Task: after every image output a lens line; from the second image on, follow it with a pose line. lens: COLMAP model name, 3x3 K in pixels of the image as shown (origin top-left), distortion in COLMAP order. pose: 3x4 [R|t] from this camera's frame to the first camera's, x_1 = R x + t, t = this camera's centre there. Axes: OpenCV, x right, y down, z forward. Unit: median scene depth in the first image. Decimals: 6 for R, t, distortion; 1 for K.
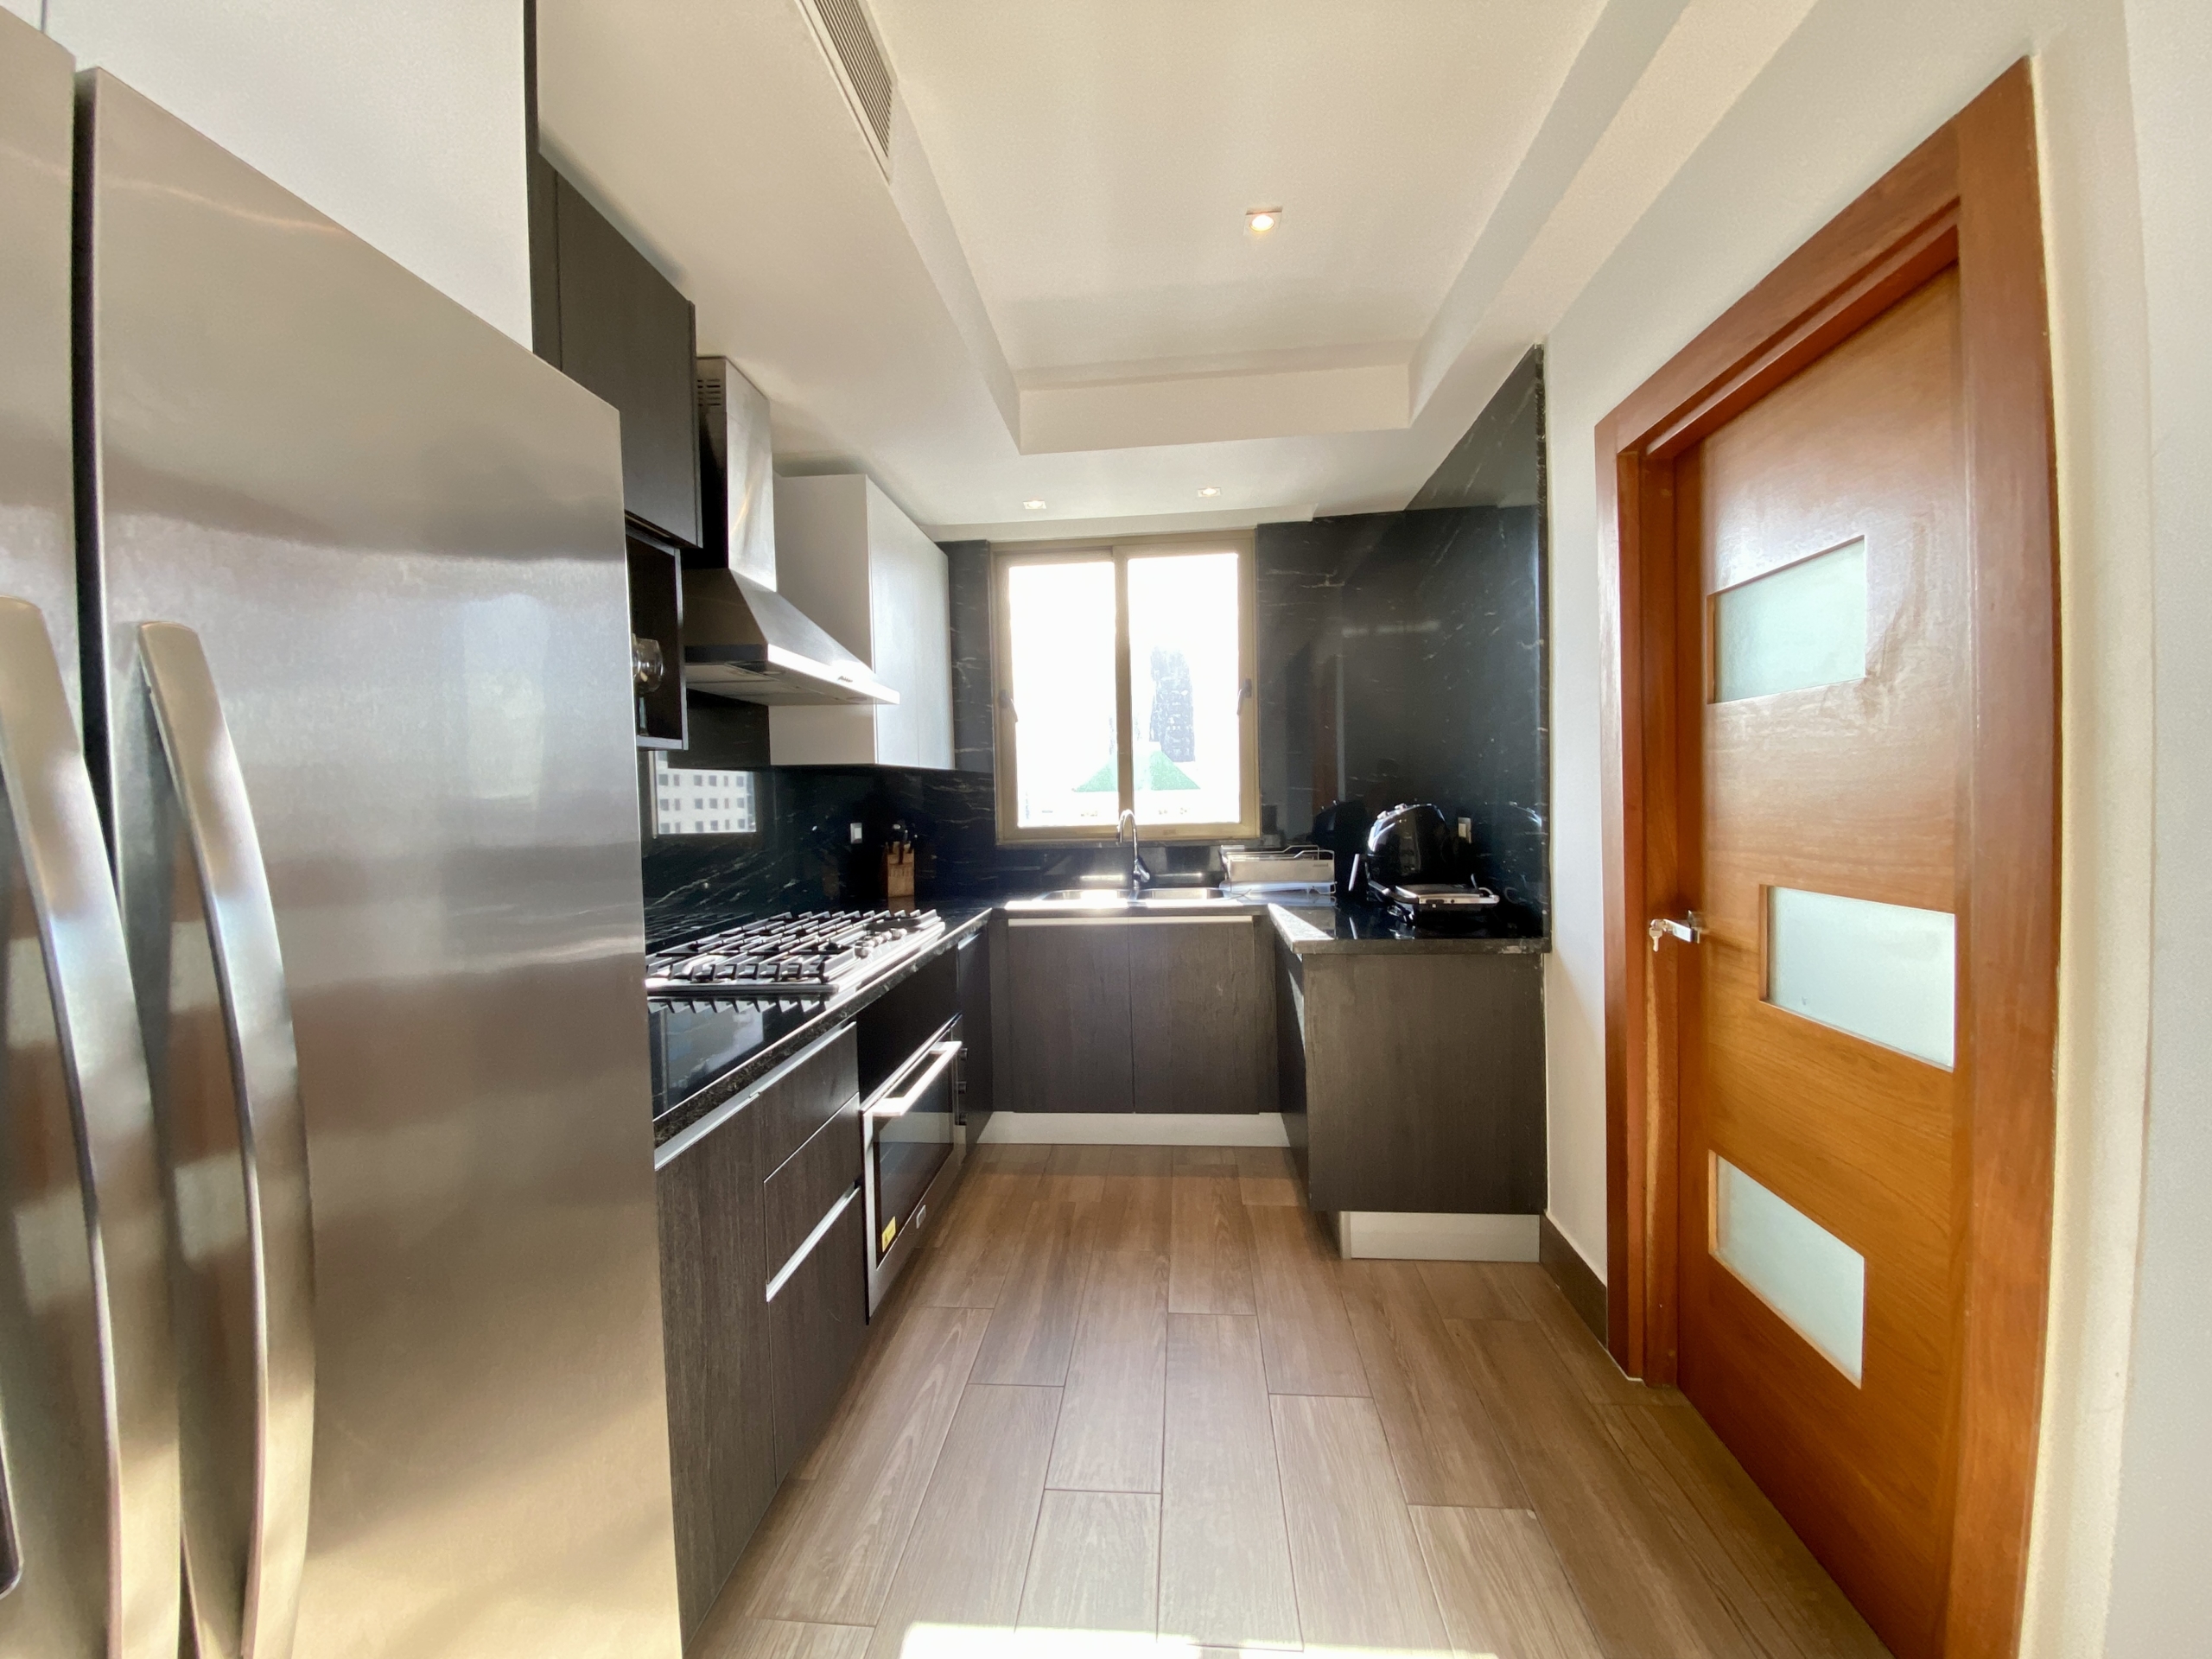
lens RADIAL K [[907.0, 0, 1097.7], [0, 907.0, 824.6], [0, 0, 1]] dist [0.006931, -0.002670]
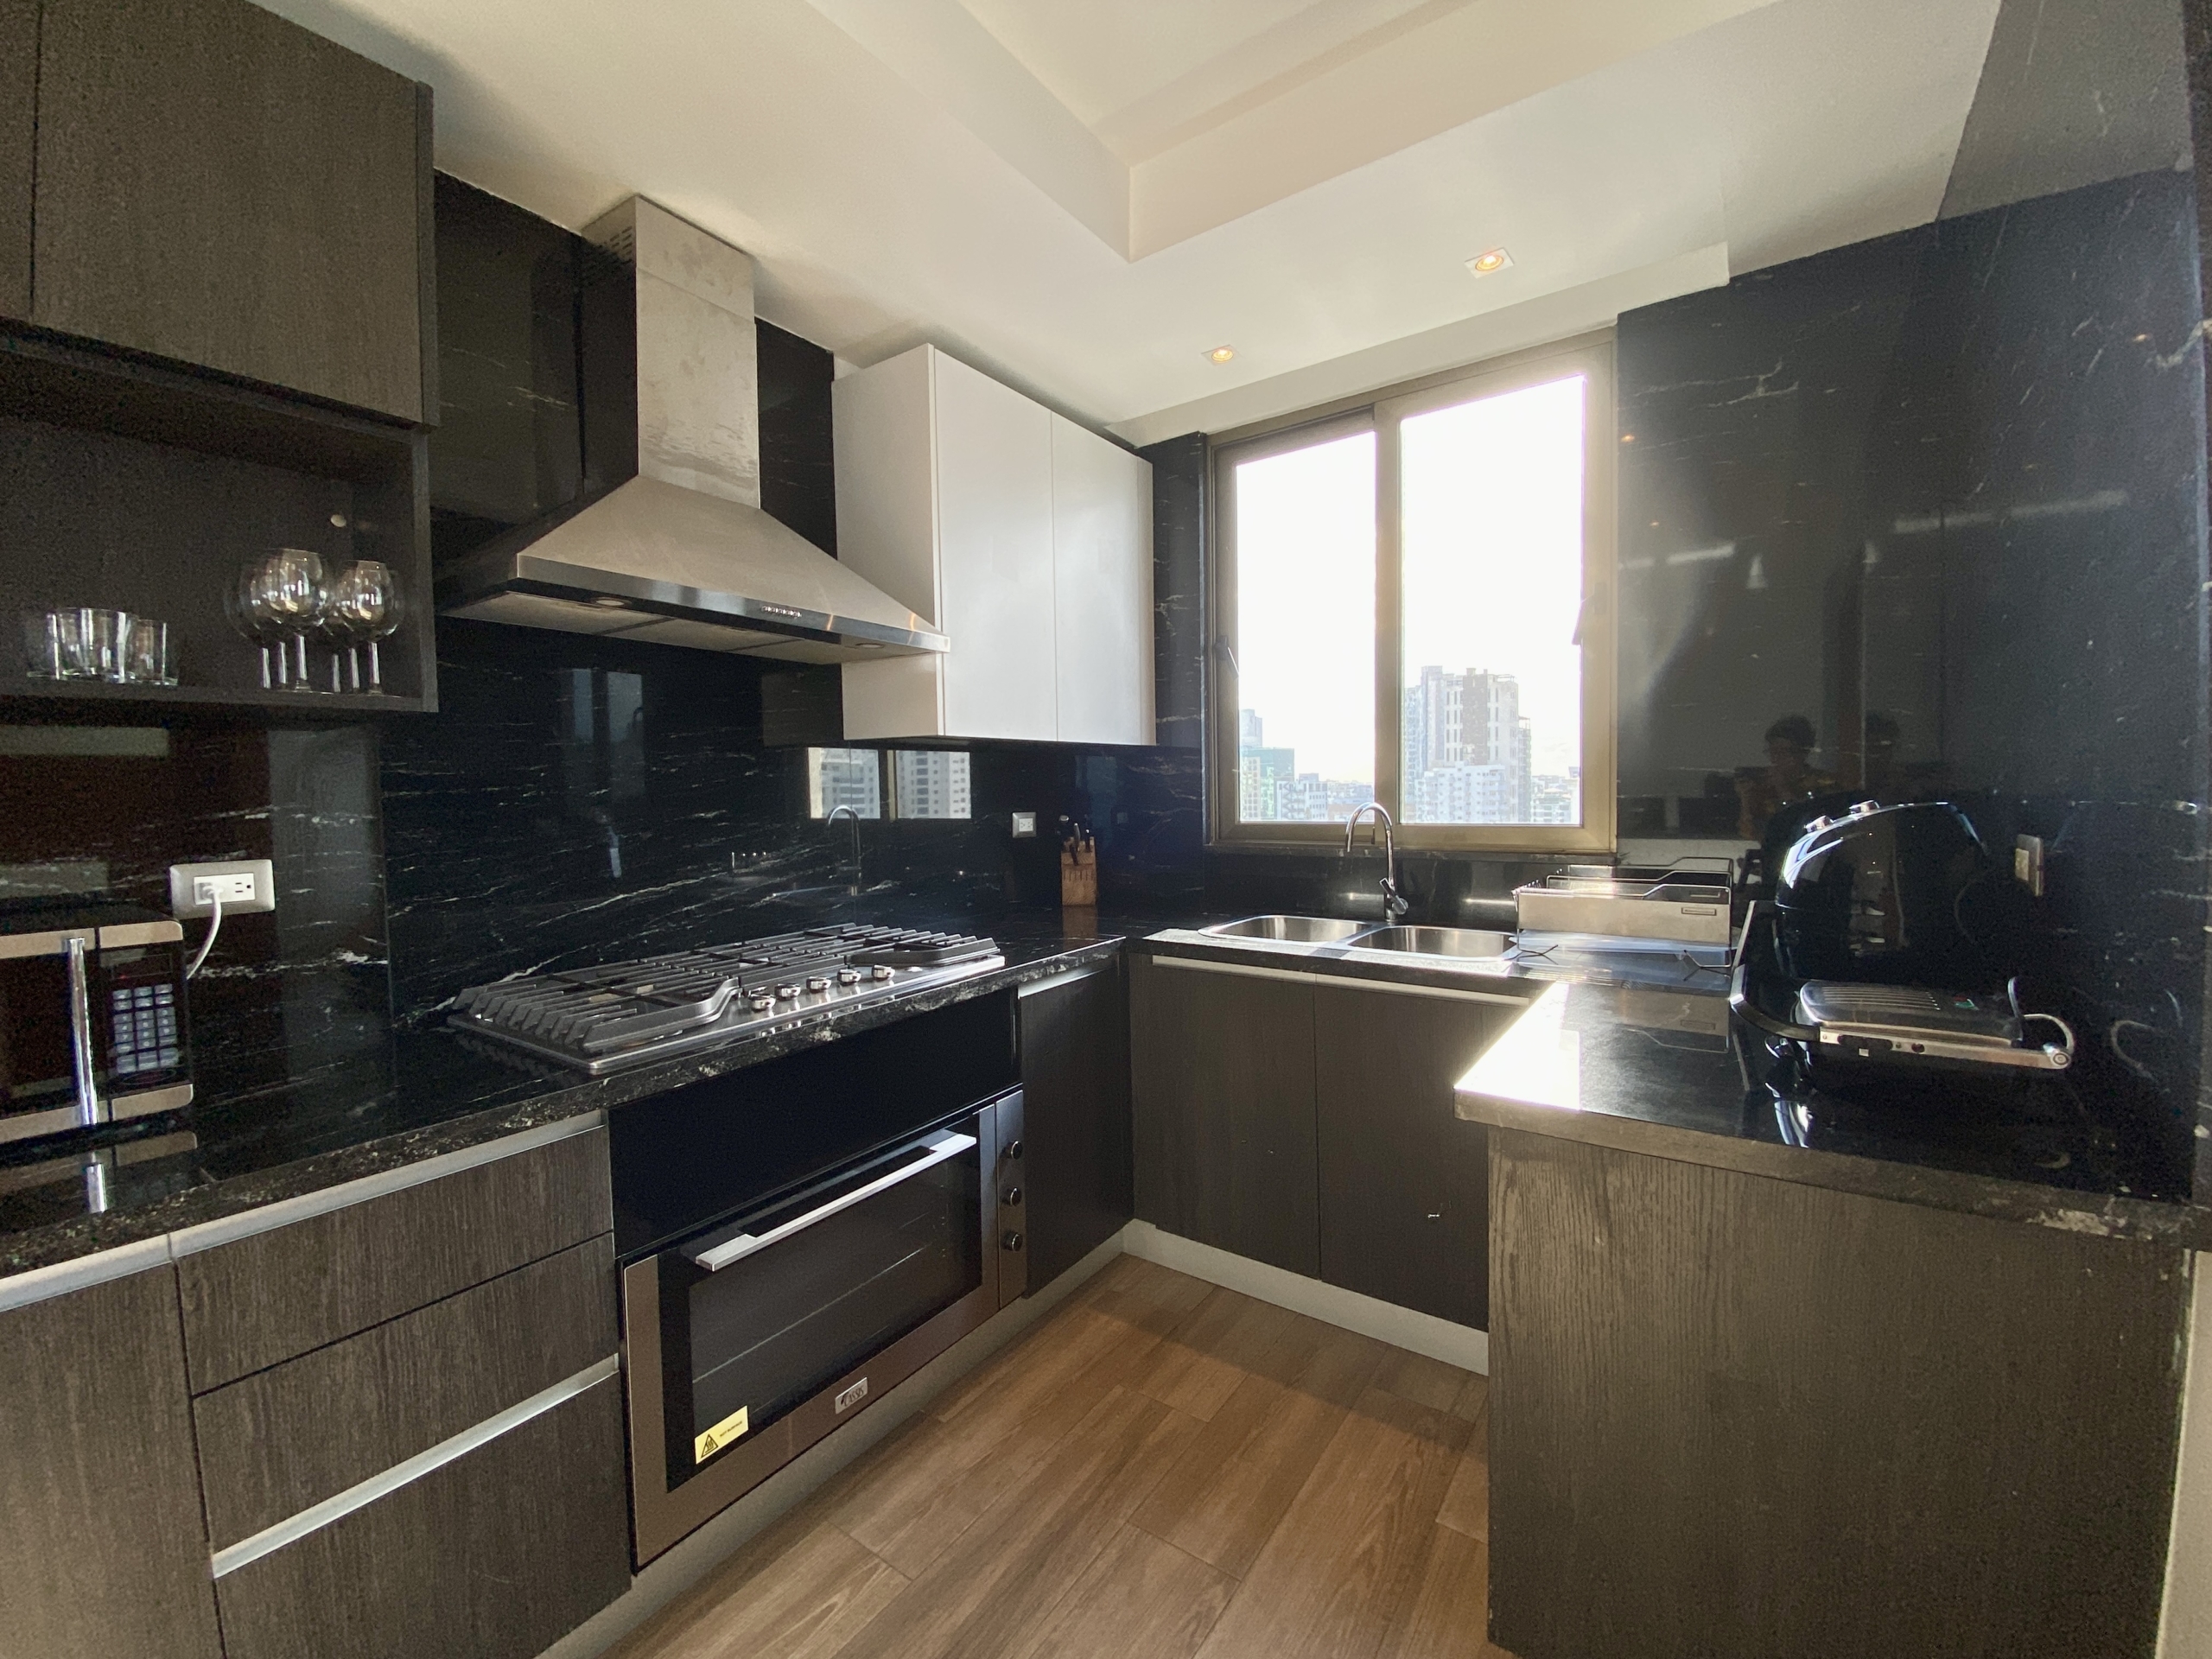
lens RADIAL K [[907.0, 0, 1110.6], [0, 907.0, 818.2], [0, 0, 1]] dist [0.006931, -0.002670]
pose [[0.860588, 0.027214, -0.508575, 0.236120], [-0.022436, 0.999628, 0.015524, -0.012029], [0.508808, -0.001949, 0.860878, 0.388475]]
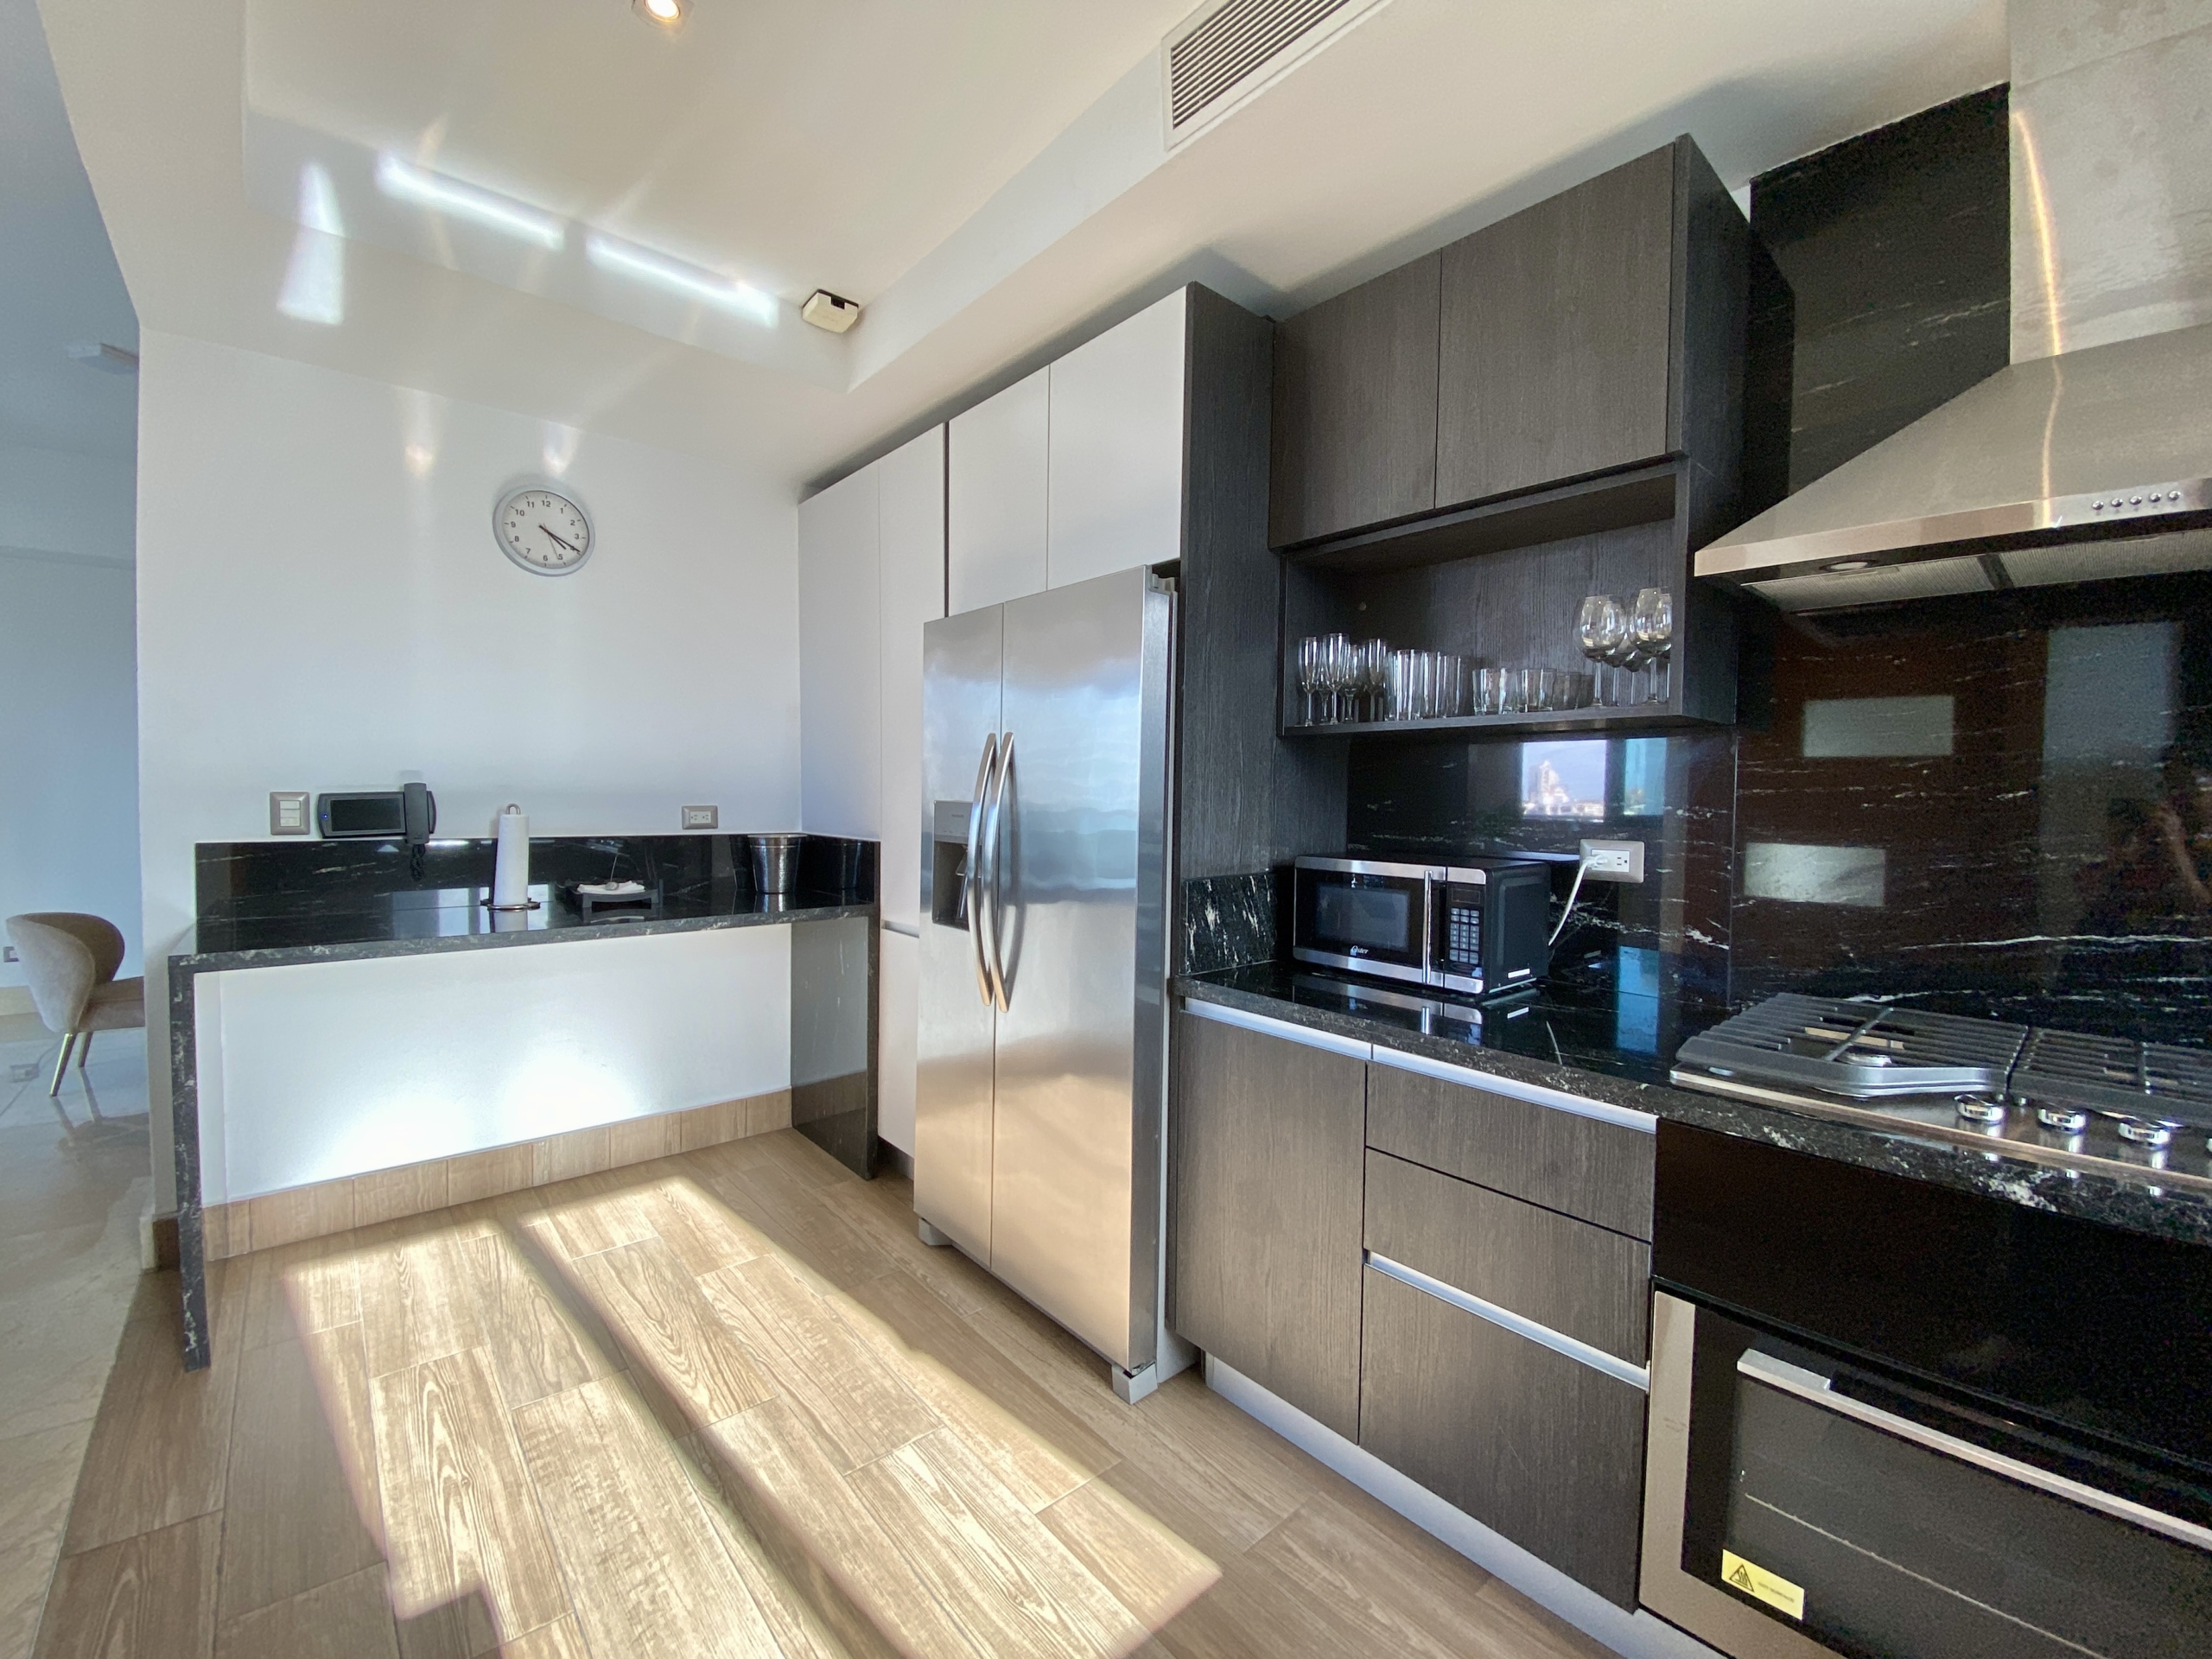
lens RADIAL K [[907.0, 0, 1092.1], [0, 907.0, 825.3], [0, 0, 1]] dist [0.006931, -0.002670]
pose [[-0.699573, 0.042410, -0.713301, 0.291734], [-0.023084, 0.996375, 0.081880, -0.025017], [0.714188, 0.073747, -0.696058, 0.751981]]
